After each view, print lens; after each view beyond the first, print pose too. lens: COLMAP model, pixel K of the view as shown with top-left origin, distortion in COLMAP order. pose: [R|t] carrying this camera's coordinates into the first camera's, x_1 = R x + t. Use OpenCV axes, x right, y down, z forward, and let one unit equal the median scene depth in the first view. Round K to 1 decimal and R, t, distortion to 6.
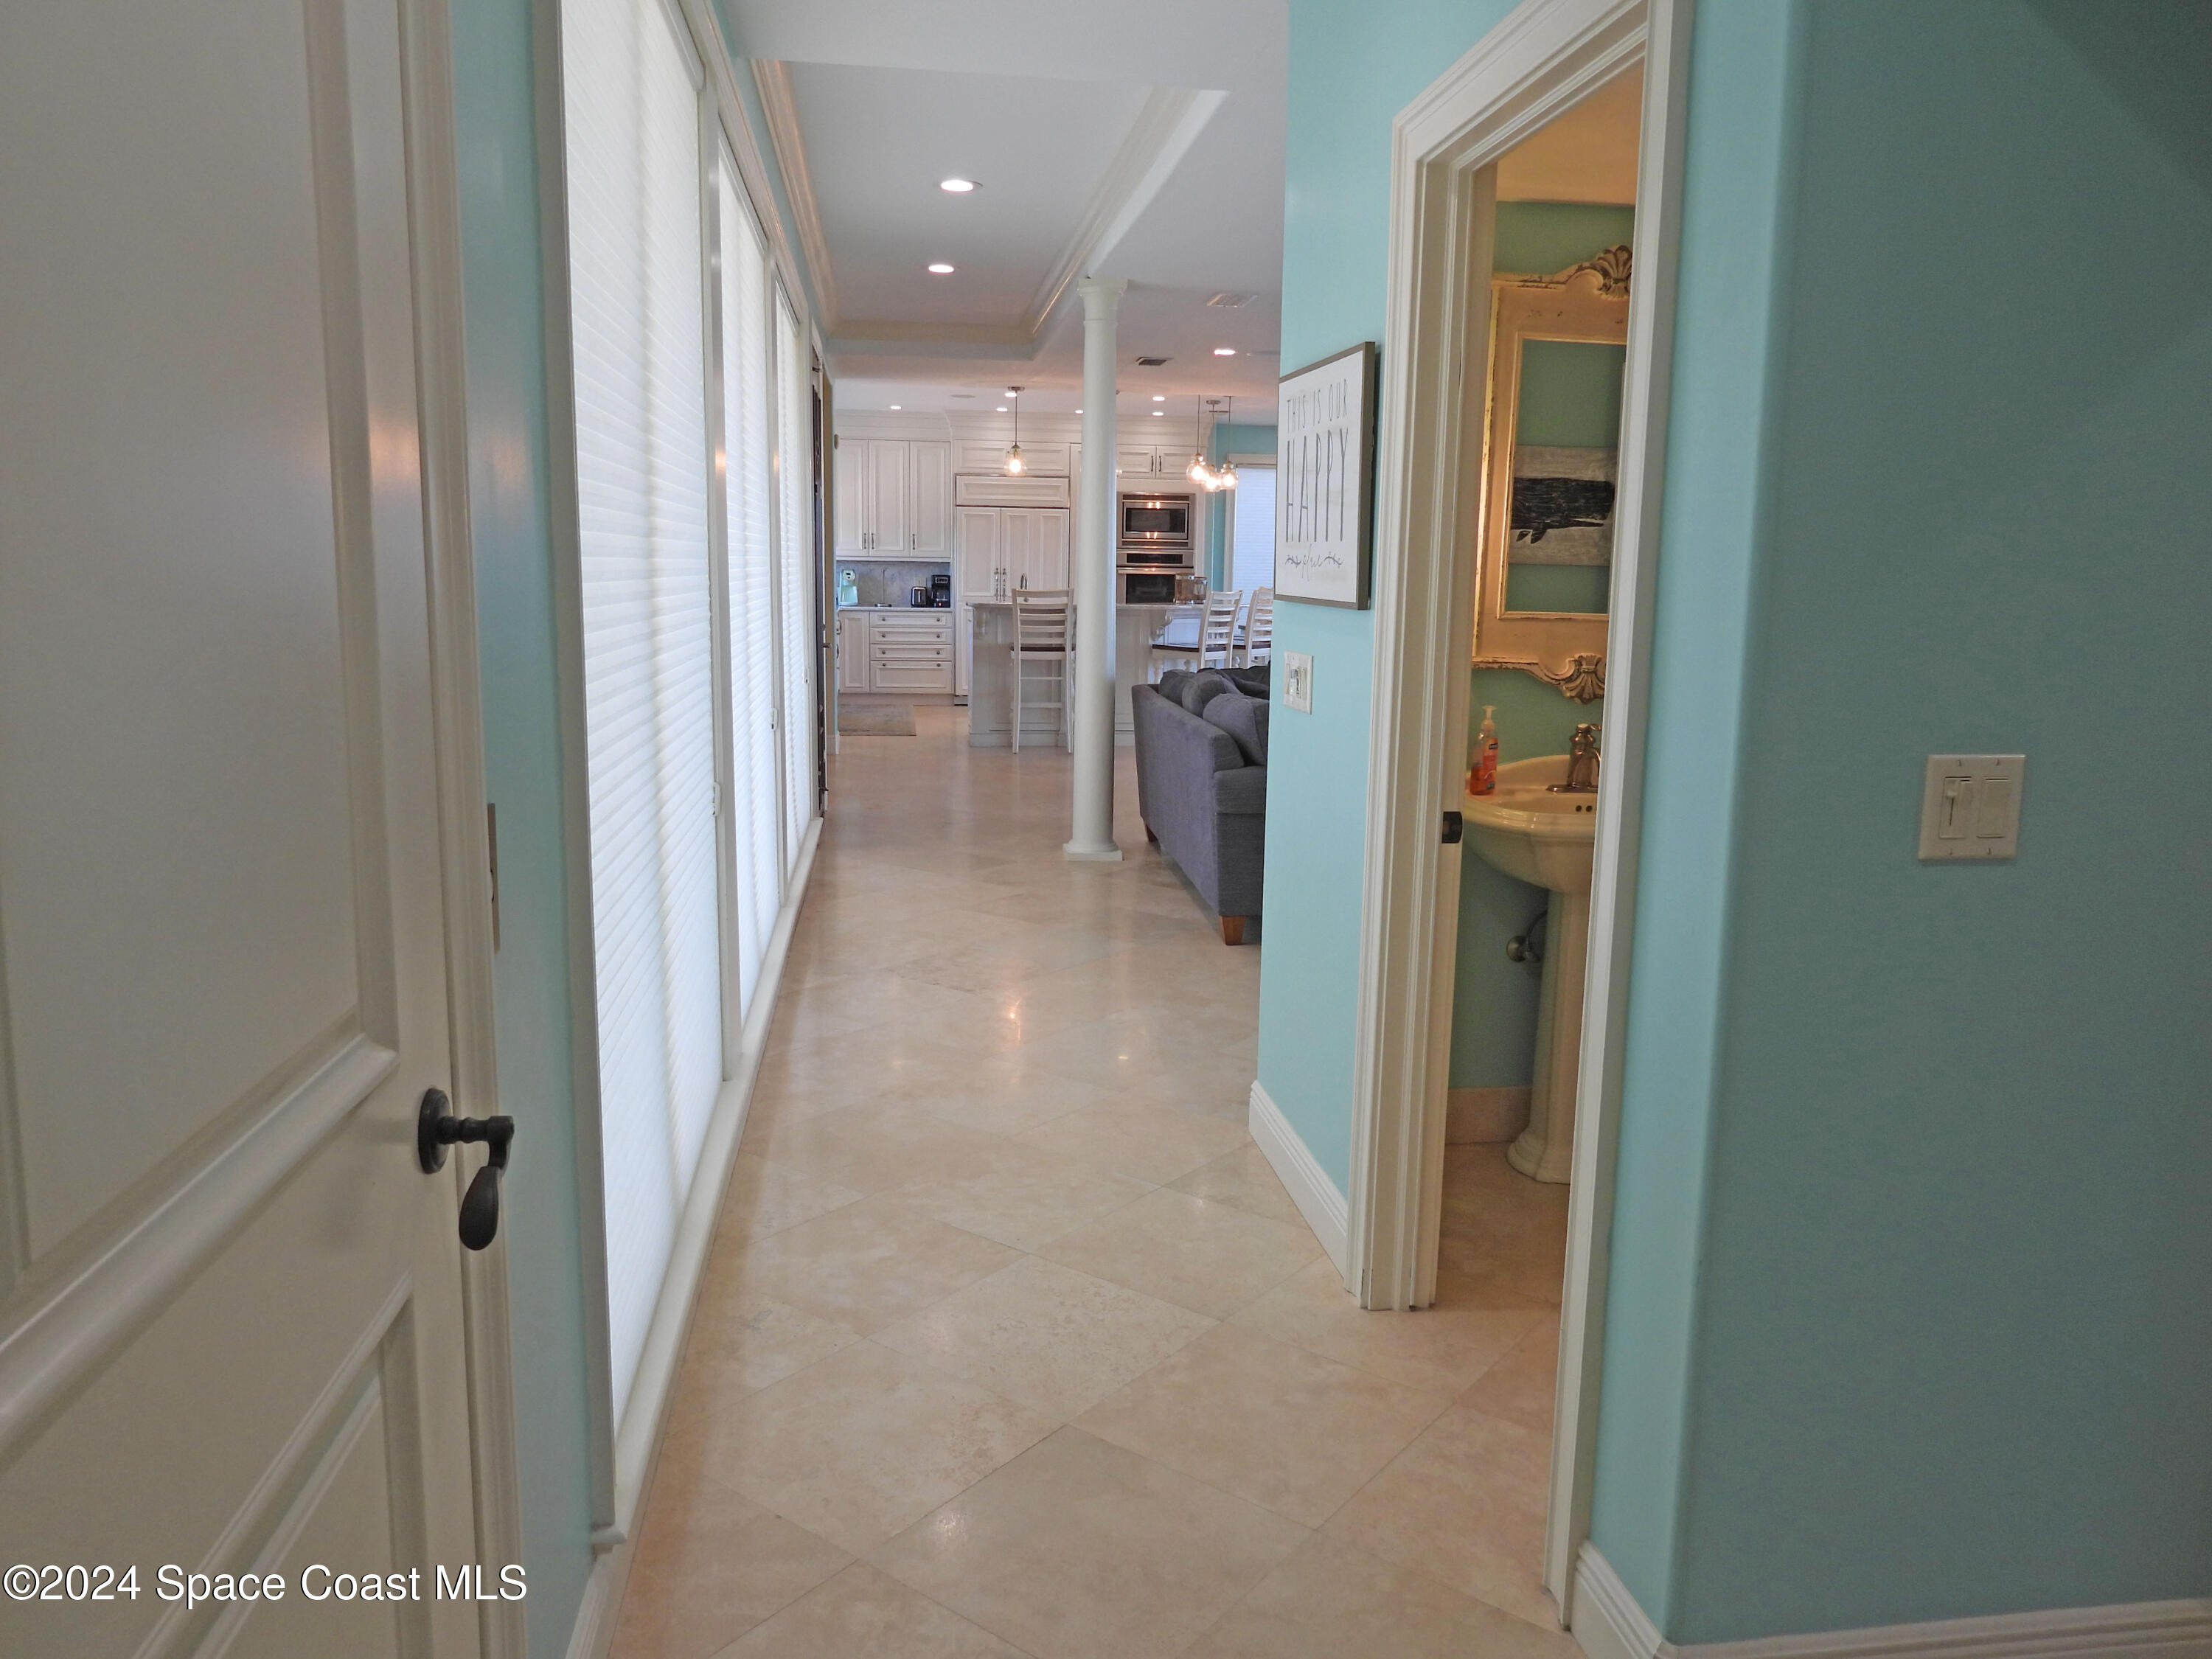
lens RADIAL K [[1590.8, 0, 1092.4], [0, 1590.8, 820.7], [0, 0, 1]] dist [-0.017609, 0.008475]
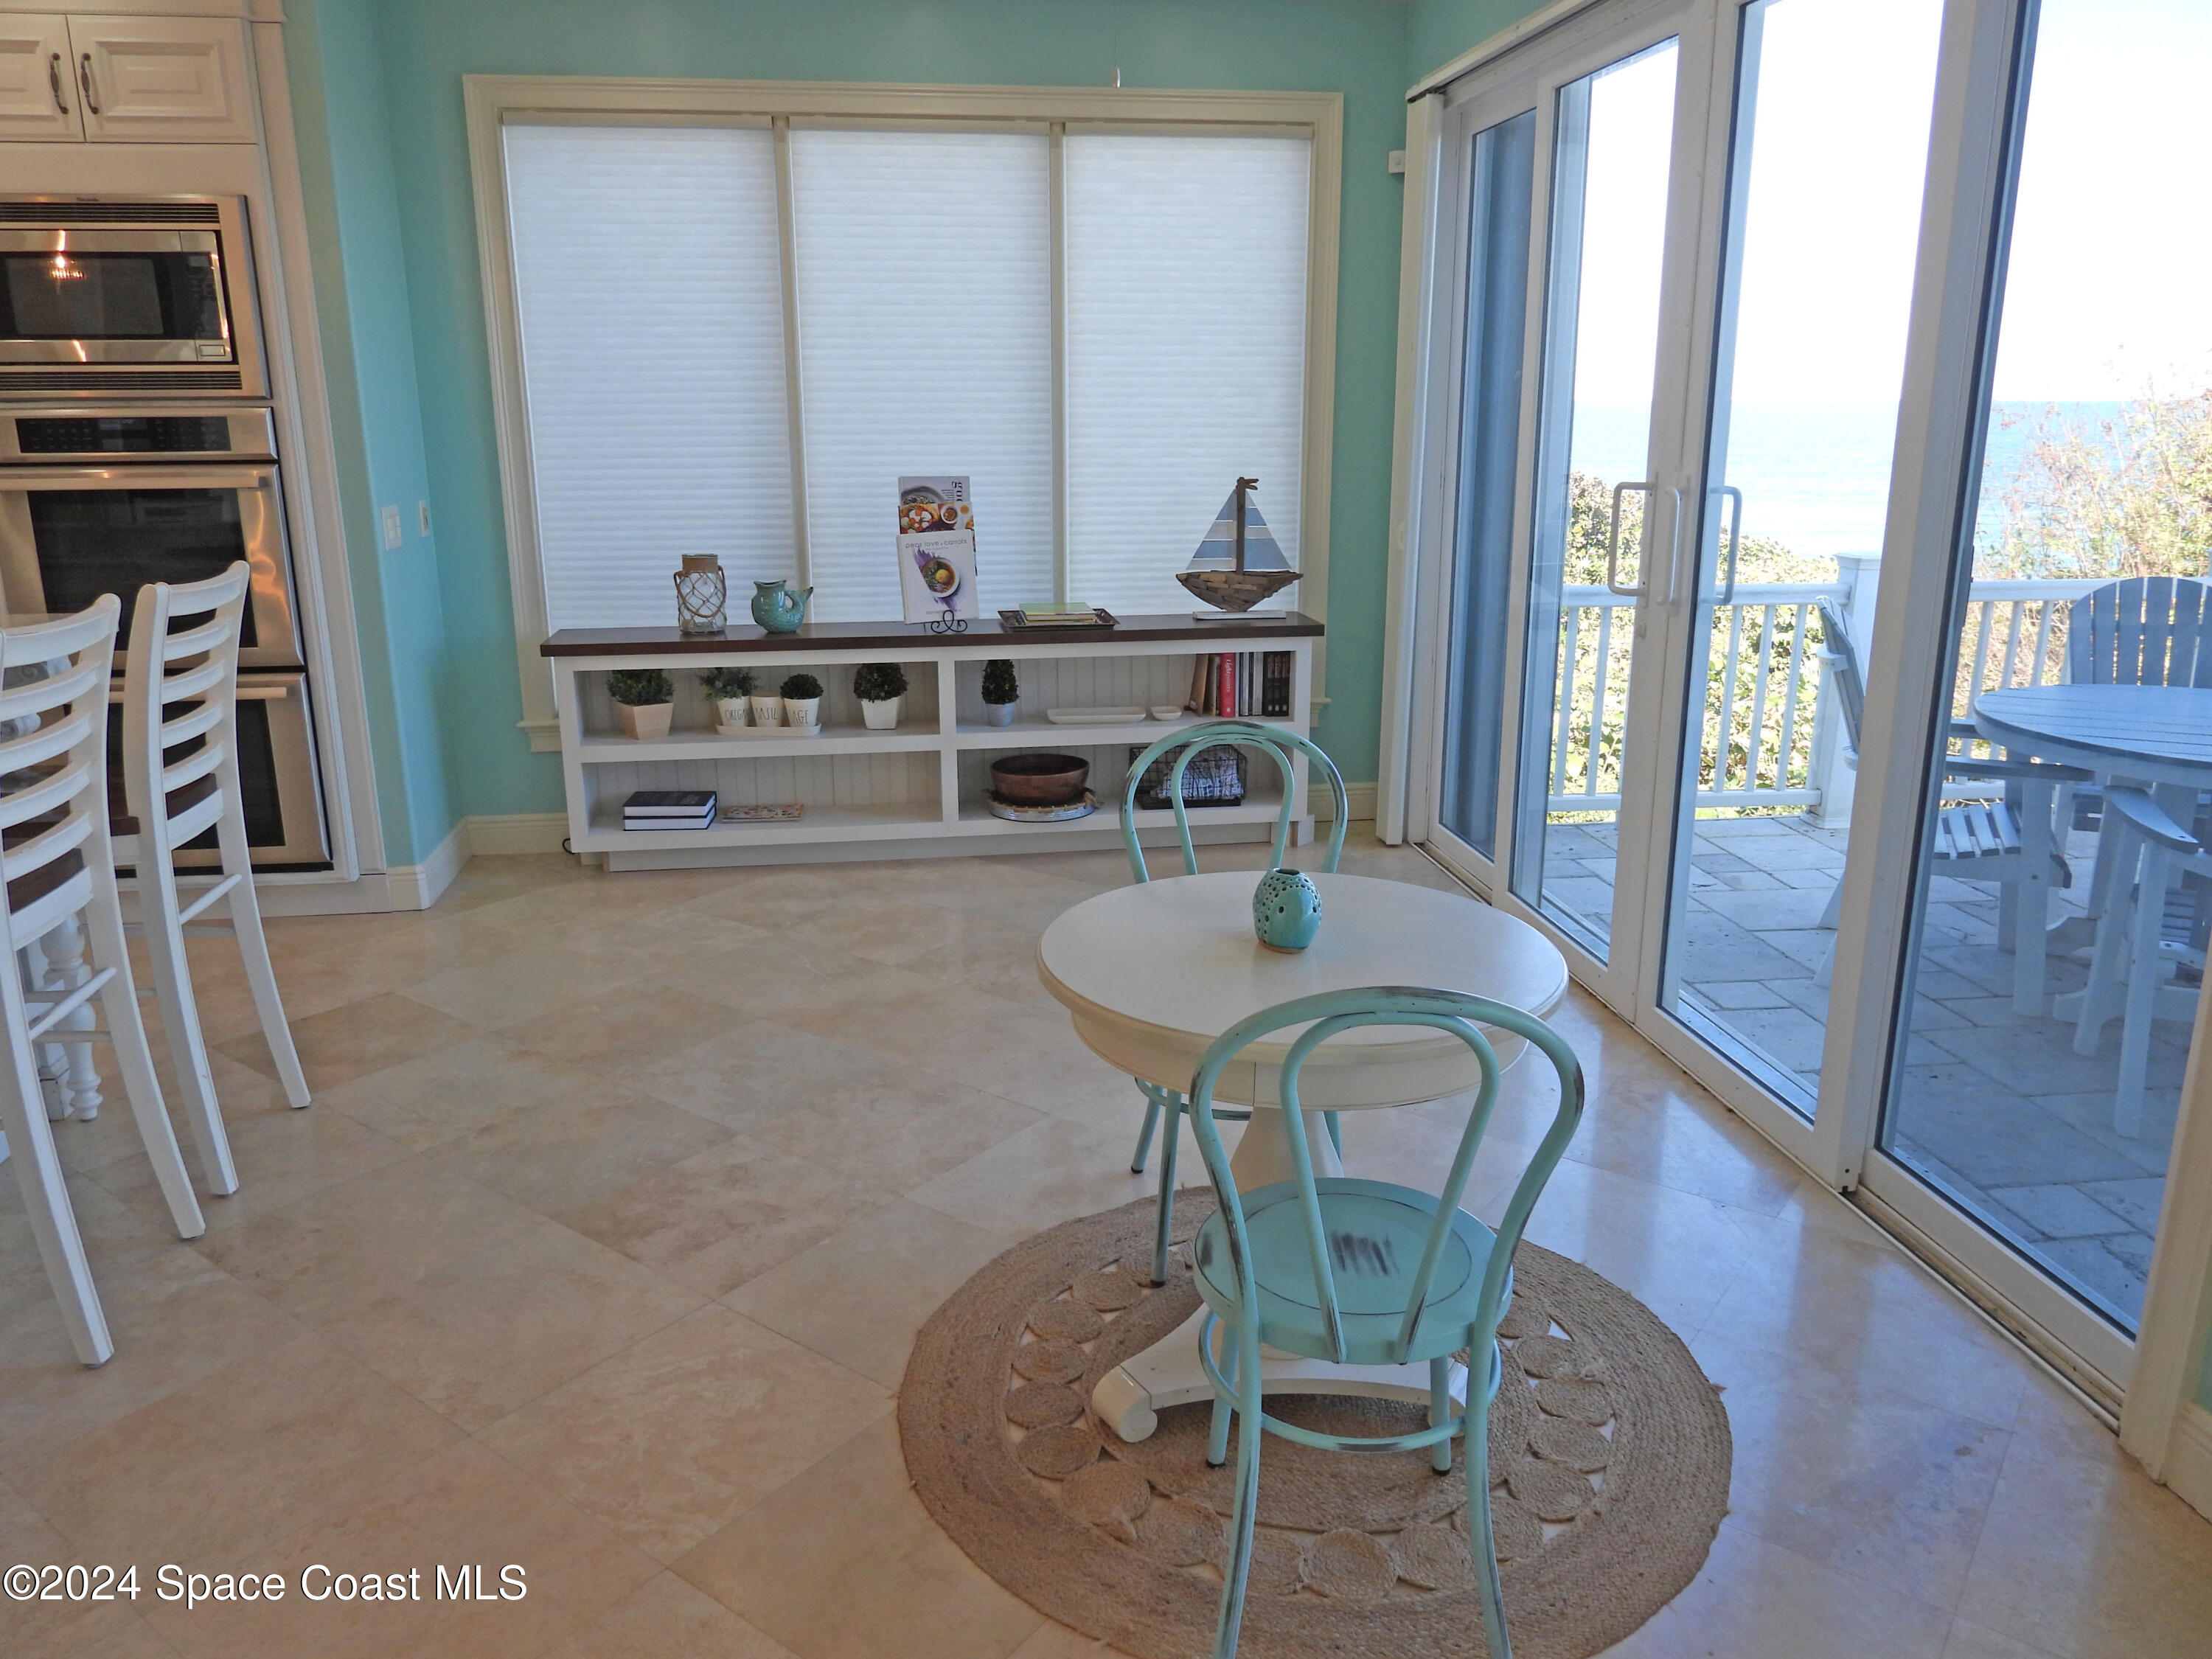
lens RADIAL K [[1590.8, 0, 1113.5], [0, 1590.8, 825.7], [0, 0, 1]] dist [-0.017609, 0.008475]
pose [[0.999691, -0.022903, 0.009619, 0.214952], [0.021824, 0.994718, 0.100300, -0.121239], [-0.011865, -0.100060, 0.994911, 0.718082]]
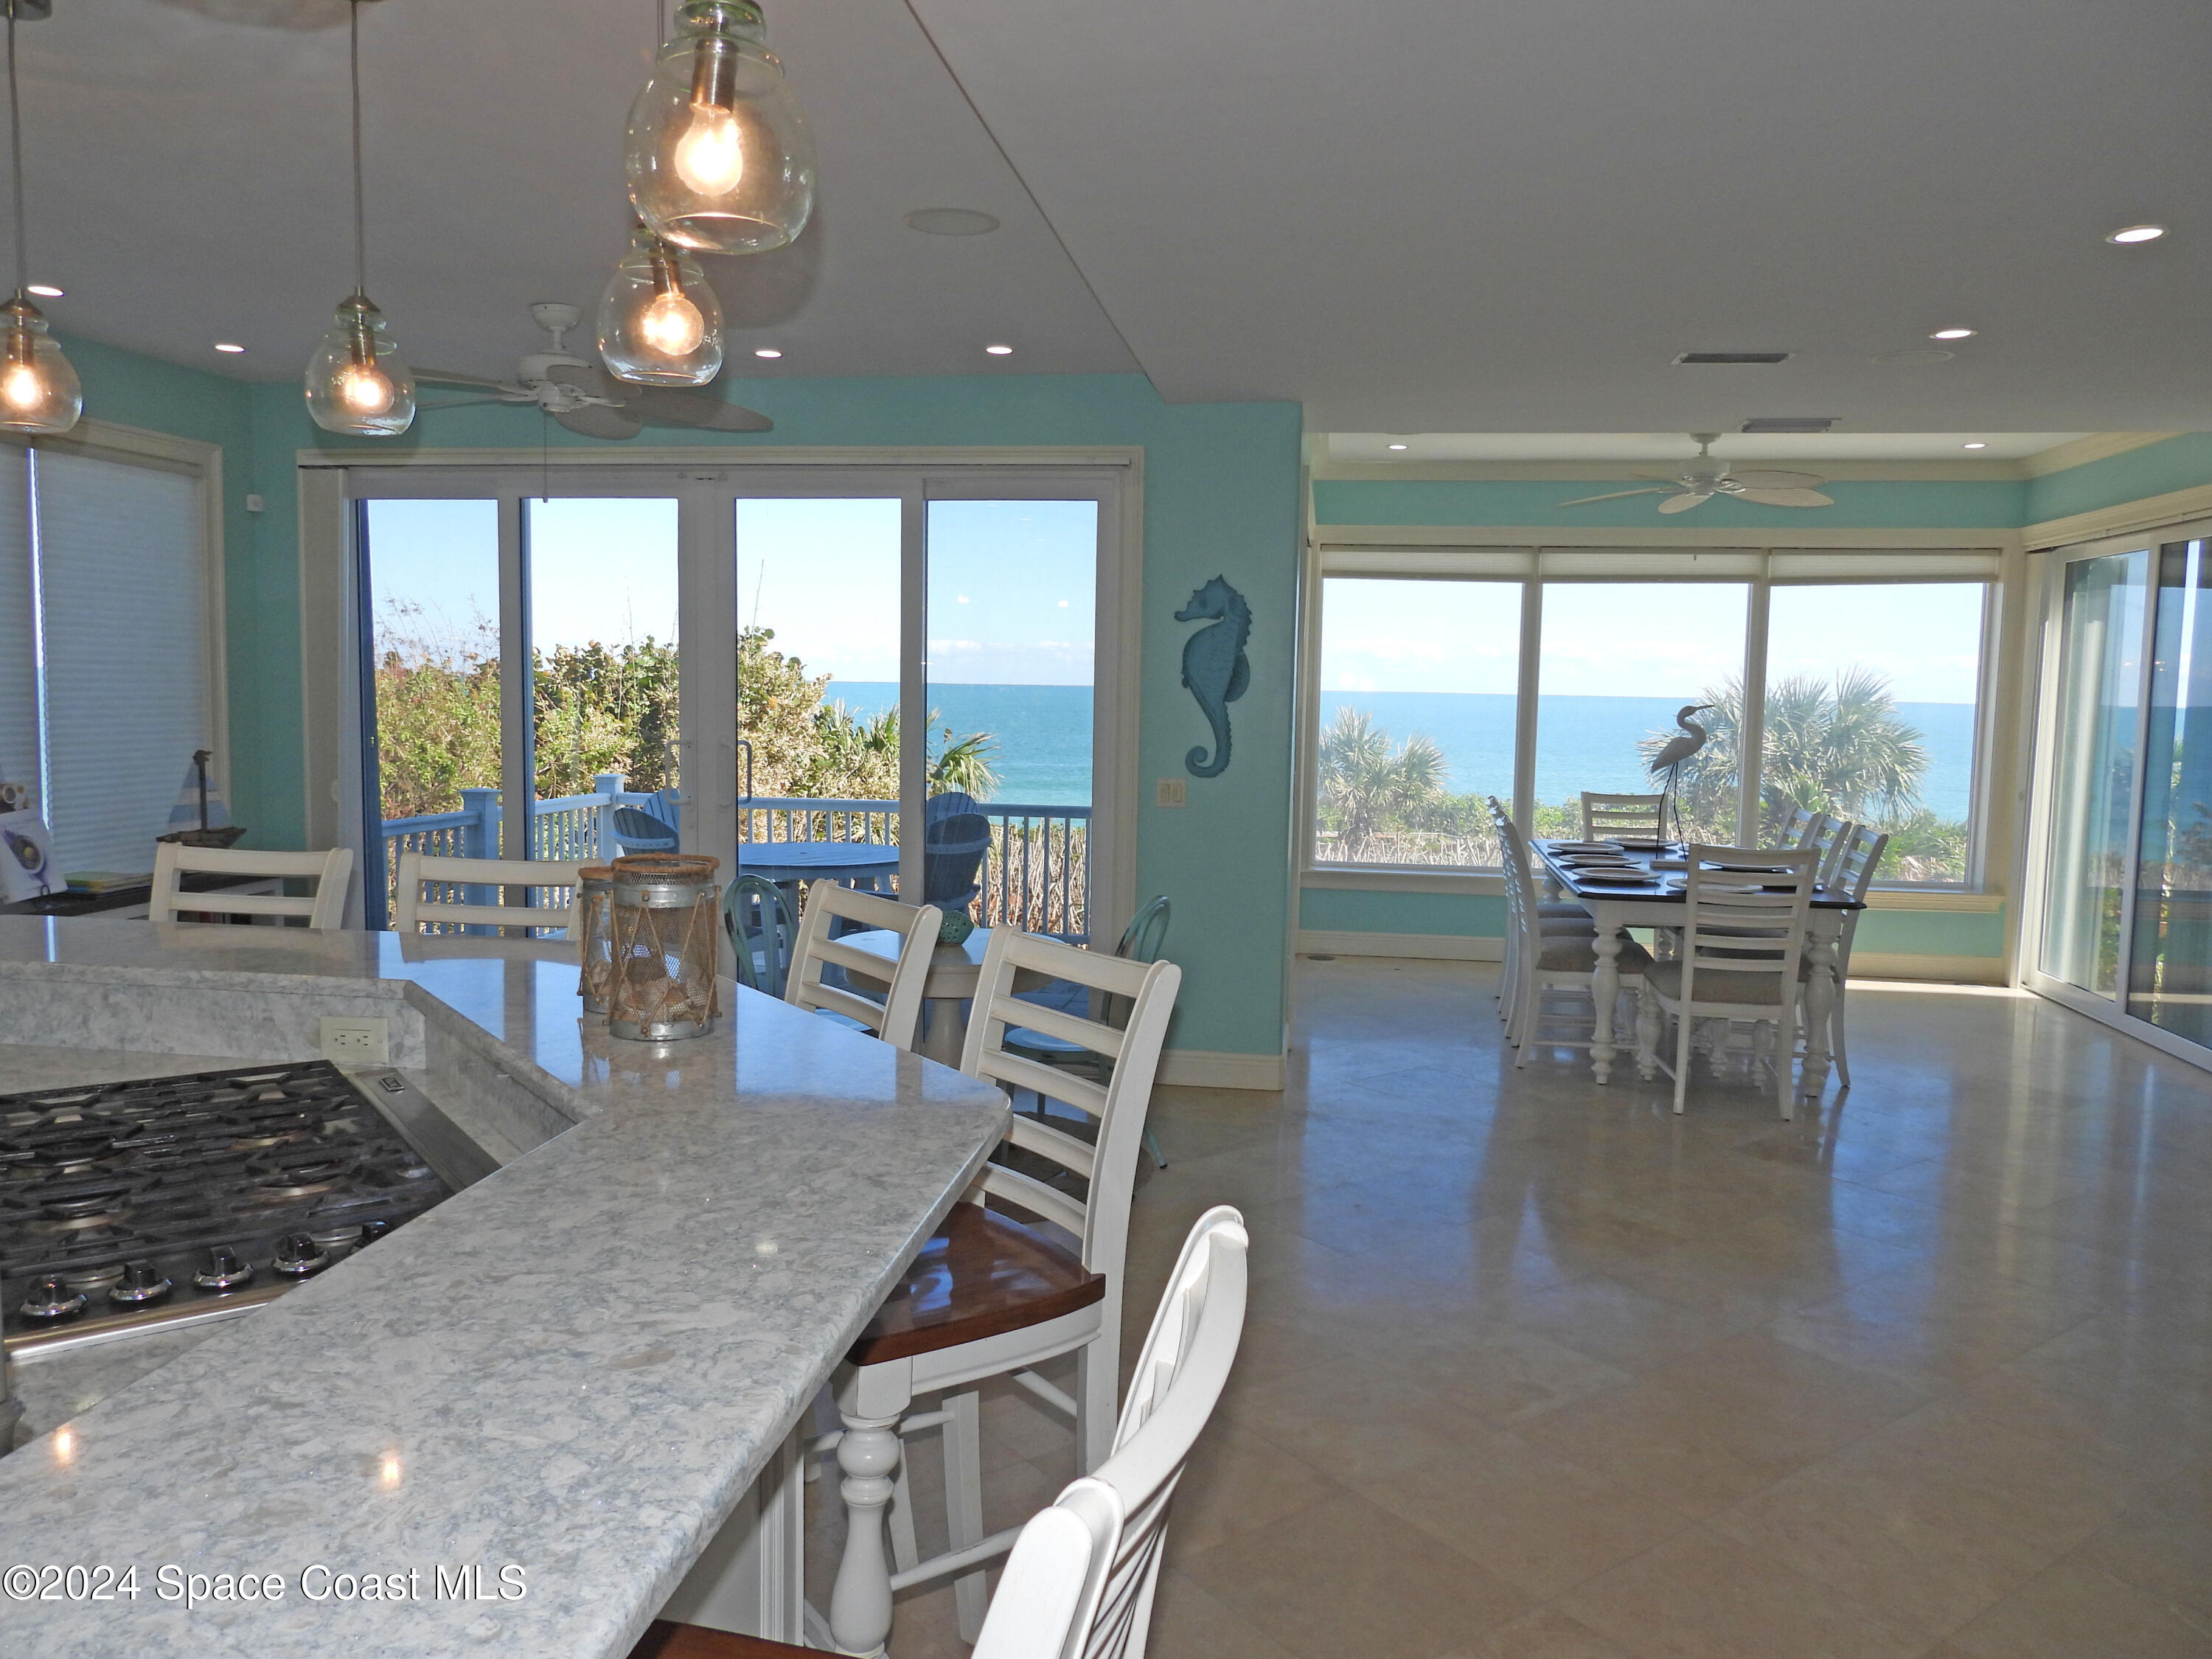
lens RADIAL K [[1590.8, 0, 1100.5], [0, 1590.8, 833.6], [0, 0, 1]] dist [-0.017609, 0.008475]
pose [[0.270243, -0.100951, 0.957485, -0.084005], [0.139730, 0.988071, 0.064738, -0.134927], [-0.952599, 0.116294, 0.281125, 0.741434]]
